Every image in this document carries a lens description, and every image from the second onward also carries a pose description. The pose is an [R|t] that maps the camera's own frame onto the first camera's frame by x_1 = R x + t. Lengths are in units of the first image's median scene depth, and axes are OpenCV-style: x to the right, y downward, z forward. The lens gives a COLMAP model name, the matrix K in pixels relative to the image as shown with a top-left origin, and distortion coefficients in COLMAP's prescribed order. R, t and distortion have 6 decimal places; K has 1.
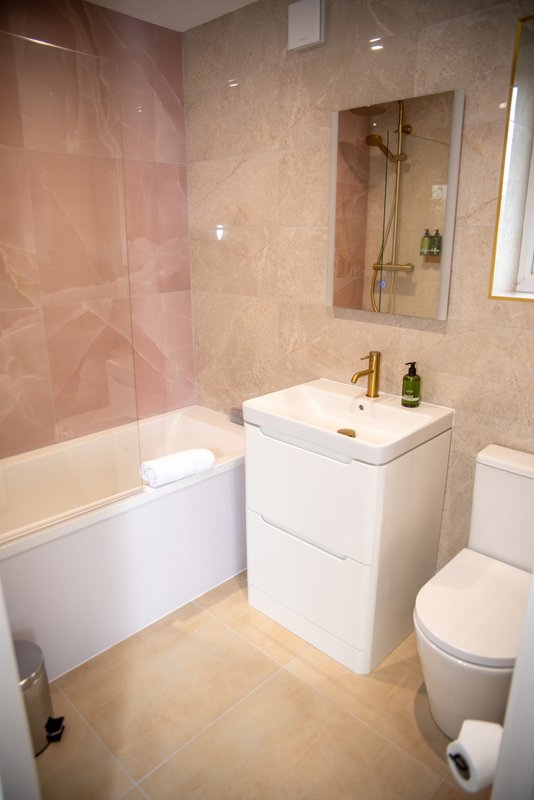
lens RADIAL K [[538.4, 0, 267.0], [0, 538.4, 400.0], [0, 0, 1]] dist [-0.079324, 0.000438]
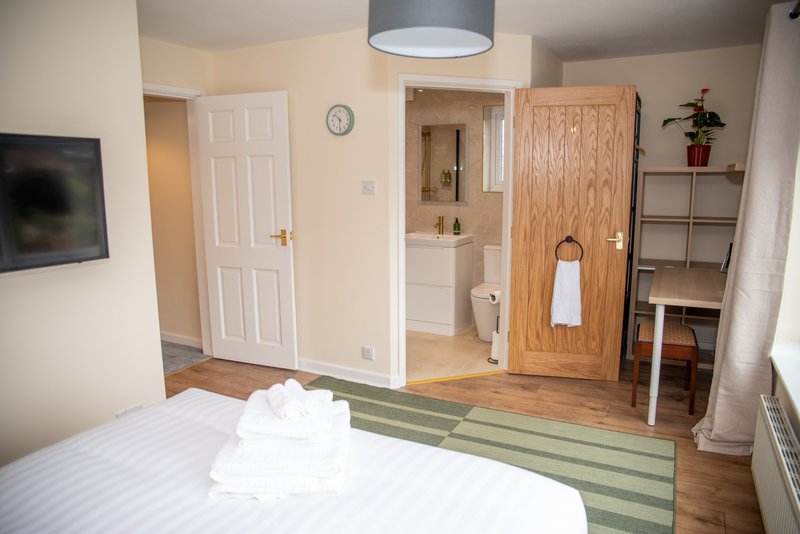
lens RADIAL K [[538.4, 0, 400.0], [0, 538.4, 267.0], [0, 0, 1]] dist [-0.079324, 0.000438]
pose [[0.962271, -0.049188, 0.267609, -0.713824], [0.084923, 0.988686, -0.123641, 0.469814], [-0.258500, 0.141702, 0.955562, -1.423485]]
